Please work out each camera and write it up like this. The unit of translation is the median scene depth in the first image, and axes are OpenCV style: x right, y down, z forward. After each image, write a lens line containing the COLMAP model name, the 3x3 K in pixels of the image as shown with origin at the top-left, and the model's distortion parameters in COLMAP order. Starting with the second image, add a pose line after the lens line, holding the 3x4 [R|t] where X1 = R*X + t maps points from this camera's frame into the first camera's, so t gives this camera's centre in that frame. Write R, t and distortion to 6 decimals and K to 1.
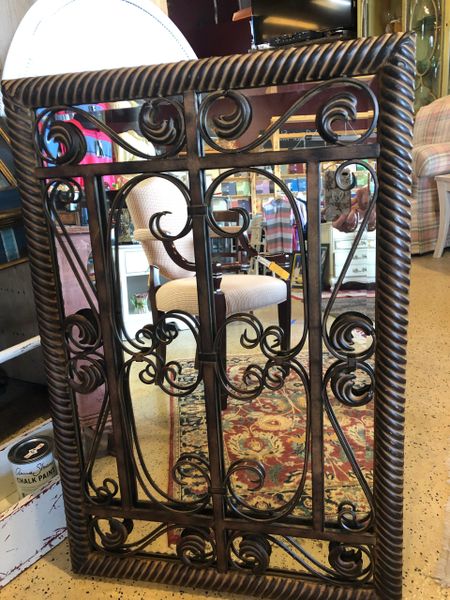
lens RADIAL K [[525.1, 0, 225.0], [0, 525.1, 300.0], [0, 0, 1]] dist [0.001679, 0.012411]
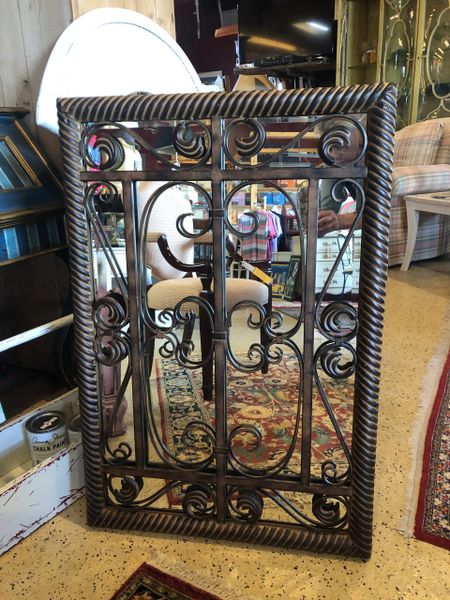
lens RADIAL K [[525.1, 0, 225.0], [0, 525.1, 300.0], [0, 0, 1]] dist [0.001679, 0.012411]
pose [[0.997563, 0.035828, 0.059878, -0.084861], [-0.034622, 0.999178, -0.021066, 0.046692], [-0.060583, 0.018942, 0.997983, -0.179755]]
